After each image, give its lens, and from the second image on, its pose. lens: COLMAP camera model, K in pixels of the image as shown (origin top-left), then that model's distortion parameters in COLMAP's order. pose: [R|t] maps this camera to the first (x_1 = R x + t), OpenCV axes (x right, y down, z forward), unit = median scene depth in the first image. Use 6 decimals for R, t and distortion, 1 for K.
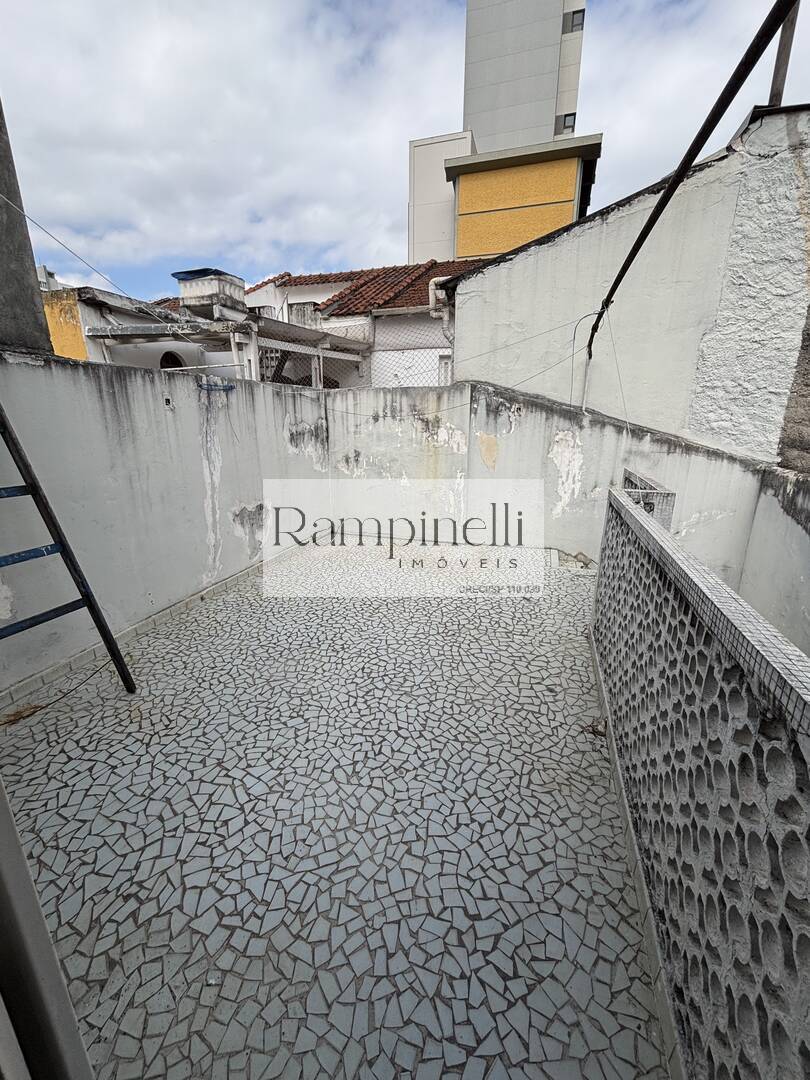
lens RADIAL K [[438.0, 0, 404.3], [0, 438.0, 537.5], [0, 0, 1]] dist [-0.007370, 0.000766]
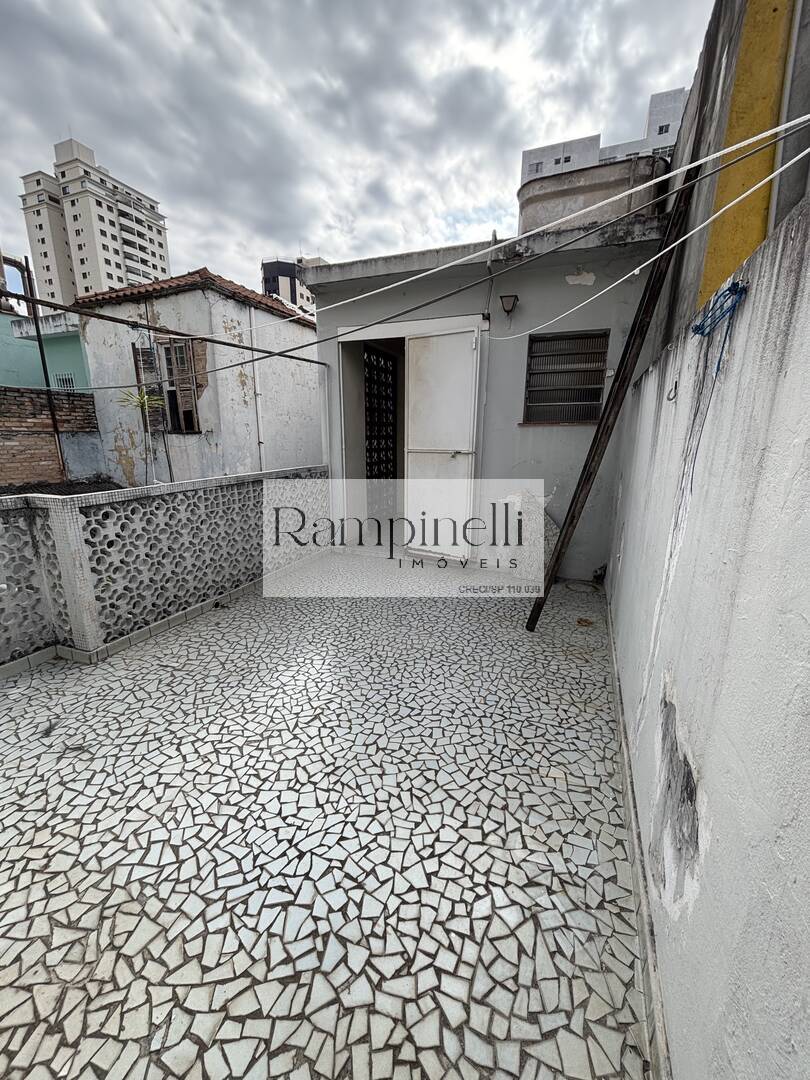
lens RADIAL K [[438.0, 0, 404.7], [0, 438.0, 543.4], [0, 0, 1]] dist [-0.007370, 0.000766]
pose [[-0.997020, -0.031414, 0.070456, -0.328728], [0.007085, 0.872182, 0.489131, -0.527165], [-0.076816, 0.488173, -0.869360, 2.041632]]
